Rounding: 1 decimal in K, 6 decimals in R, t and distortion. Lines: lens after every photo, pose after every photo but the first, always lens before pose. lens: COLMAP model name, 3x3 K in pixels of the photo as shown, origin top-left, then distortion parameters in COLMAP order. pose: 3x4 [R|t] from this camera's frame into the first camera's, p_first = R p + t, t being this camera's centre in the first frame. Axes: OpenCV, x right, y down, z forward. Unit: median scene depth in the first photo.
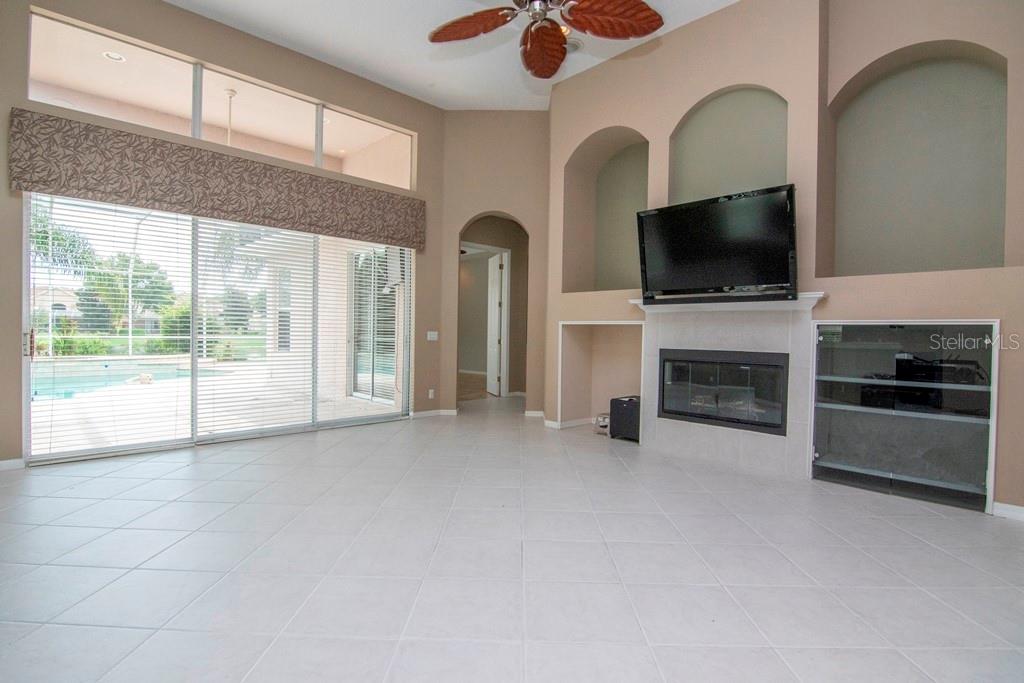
lens RADIAL K [[492.5, 0, 510.5], [0, 492.5, 343.2], [0, 0, 1]] dist [-0.019307, -0.001127]
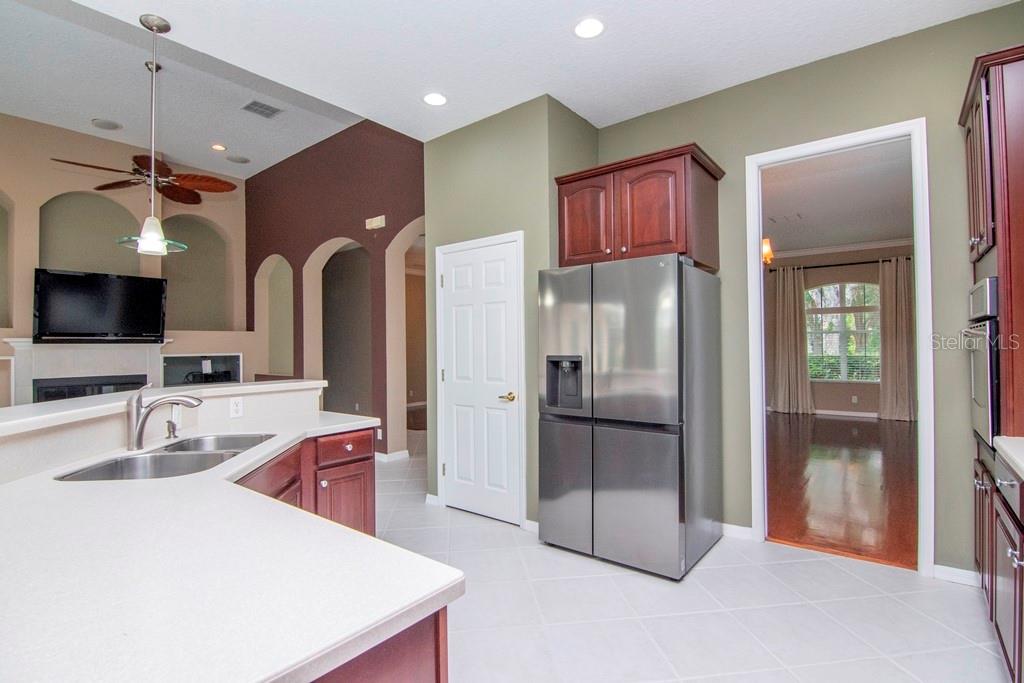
lens RADIAL K [[493.7, 0, 508.7], [0, 493.7, 341.7], [0, 0, 1]] dist [-0.010543, -0.008644]
pose [[-0.123401, -0.004871, 0.992345, -0.809510], [0.030498, 0.999497, 0.008699, -0.044554], [-0.991888, 0.031338, -0.123190, -0.007174]]
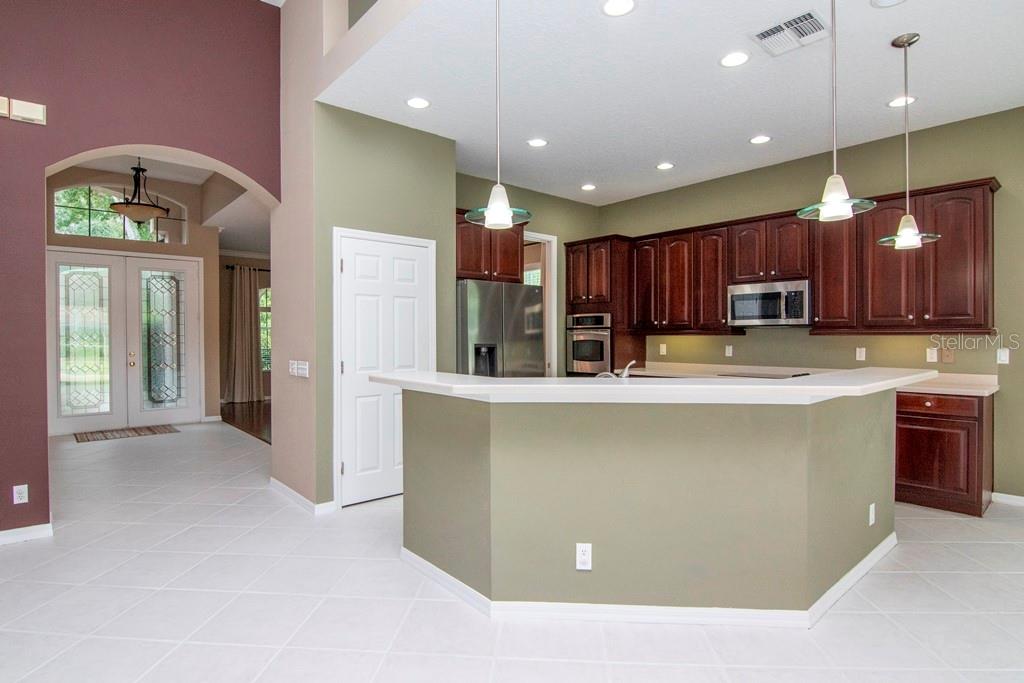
lens RADIAL K [[526.2, 0, 509.4], [0, 526.2, 342.0], [0, 0, 1]] dist [-0.007670, -0.010403]
pose [[-0.998100, -0.013563, 0.060102, -0.391535], [-0.011634, 0.999410, 0.032325, -0.051692], [-0.060505, 0.031564, -0.997669, 0.635879]]
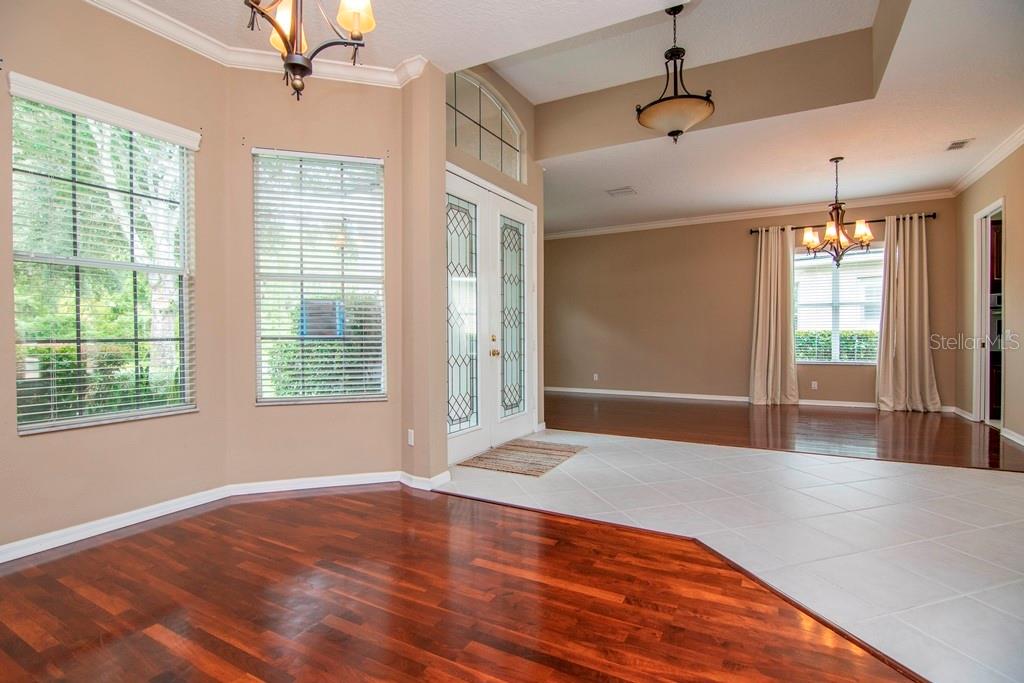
lens RADIAL K [[493.7, 0, 509.9], [0, 493.7, 342.8], [0, 0, 1]] dist [-0.010543, -0.008644]
pose [[-0.957983, -0.005435, -0.286775, 0.770357], [-0.015820, 0.999300, 0.033908, 0.007752], [0.286390, 0.037020, -0.957398, 0.215506]]
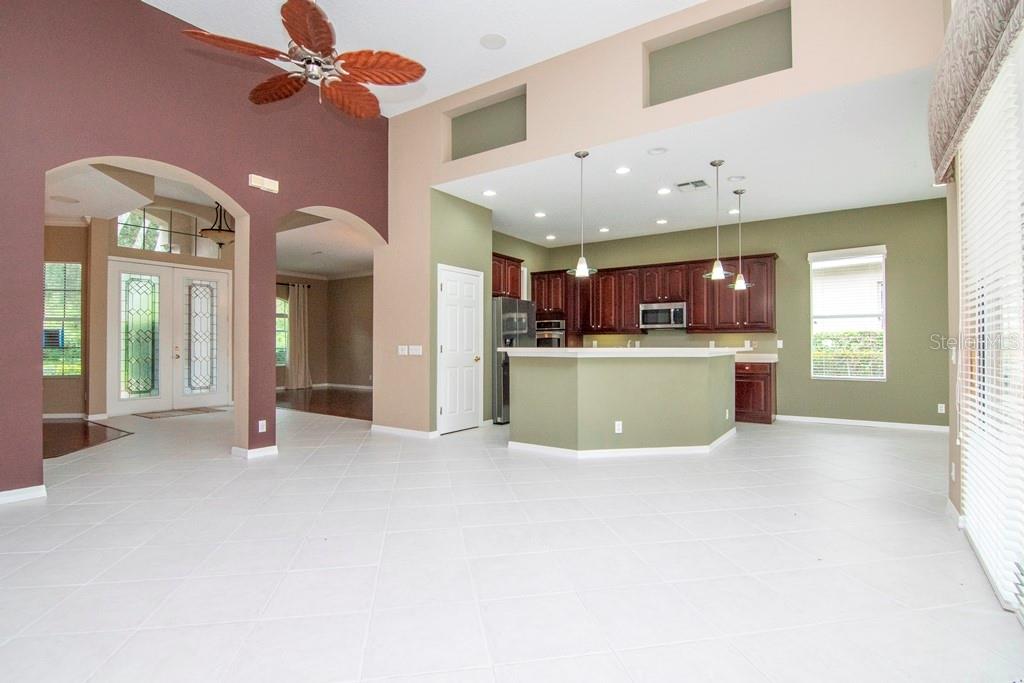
lens RADIAL K [[493.7, 0, 508.7], [0, 493.7, 342.0], [0, 0, 1]] dist [-0.010543, -0.008644]
pose [[-0.981635, -0.017579, -0.189958, -0.089672], [-0.019828, 0.999754, 0.009944, -0.023648], [0.189736, 0.013527, -0.981742, 1.007592]]
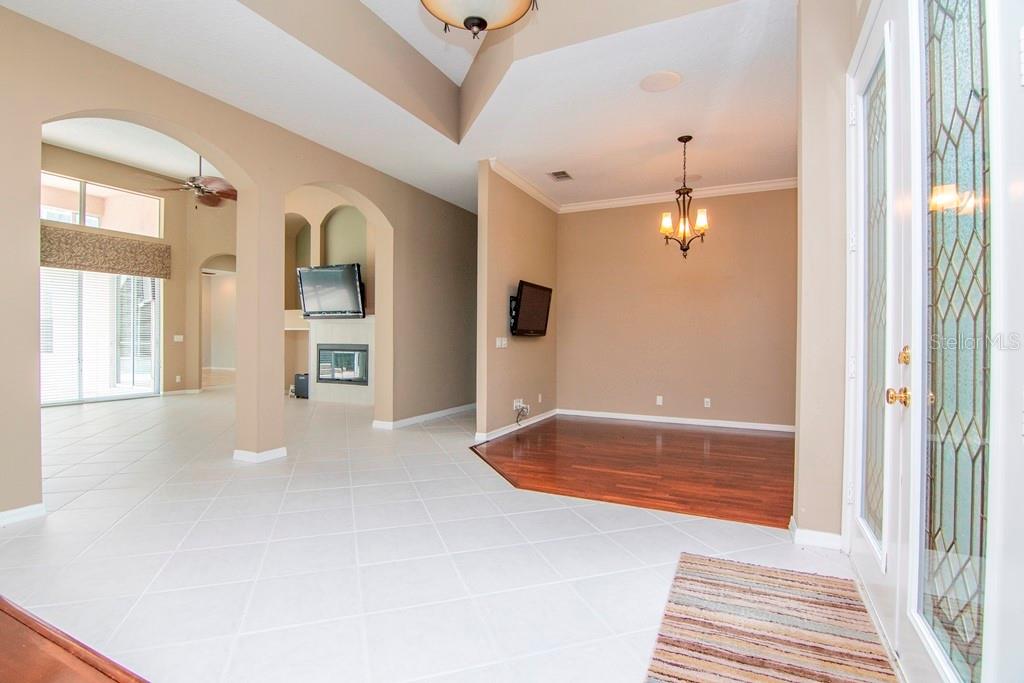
lens RADIAL K [[493.7, 0, 510.8], [0, 493.7, 340.4], [0, 0, 1]] dist [-0.010543, -0.008644]
pose [[0.939151, -0.012613, 0.343272, 0.274845], [0.016085, 0.999844, -0.007270, 0.017574], [-0.343127, 0.012349, 0.939208, -0.714689]]
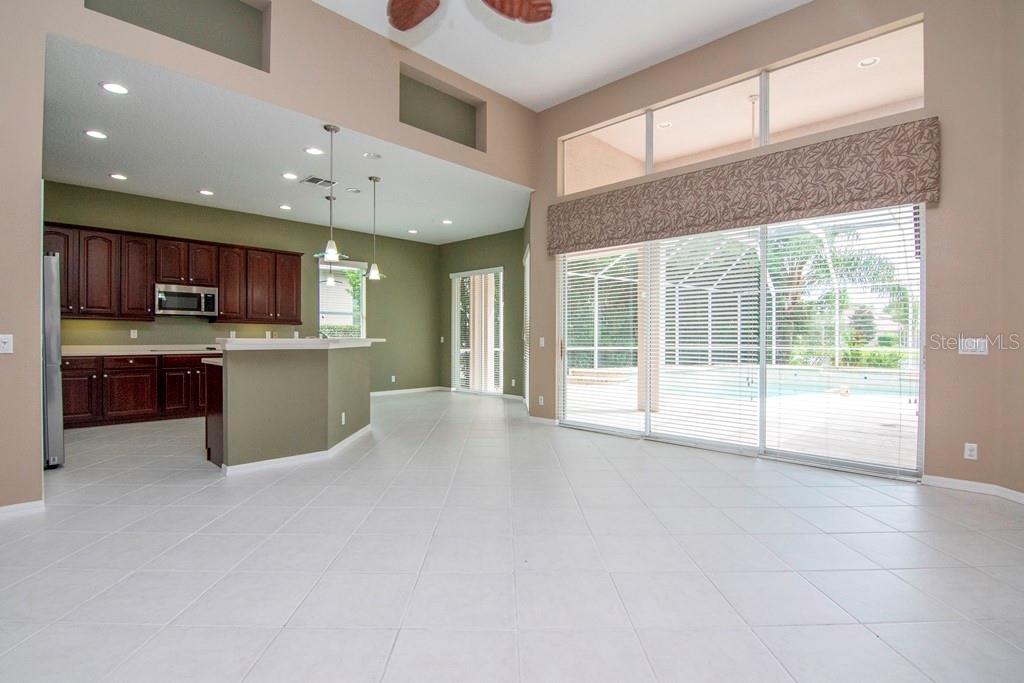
lens RADIAL K [[493.7, 0, 510.5], [0, 493.7, 341.3], [0, 0, 1]] dist [-0.010543, -0.008644]
pose [[0.029547, -0.009066, -0.999522, 0.391851], [-0.023838, 0.999668, -0.009772, -0.003147], [0.999279, 0.024115, 0.029322, 0.489464]]
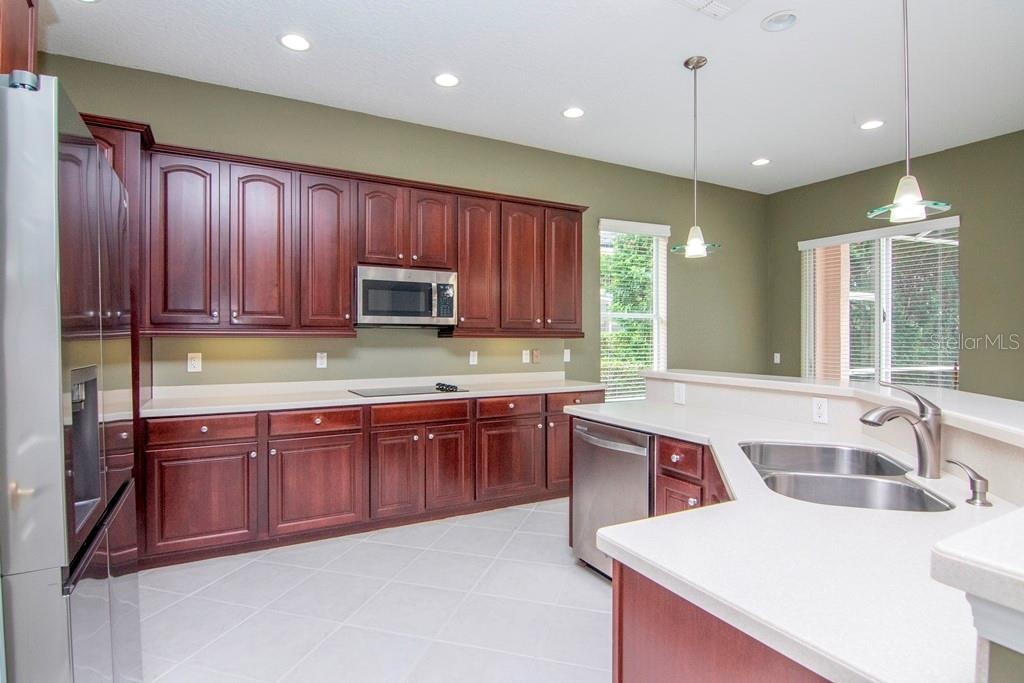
lens RADIAL K [[526.2, 0, 515.4], [0, 526.2, 348.3], [0, 0, 1]] dist [-0.007670, -0.010403]
pose [[-0.262649, -0.001767, -0.964890, -0.168267], [-0.019866, 0.999796, 0.003576, -0.032196], [0.964687, 0.020108, -0.262631, 0.076420]]
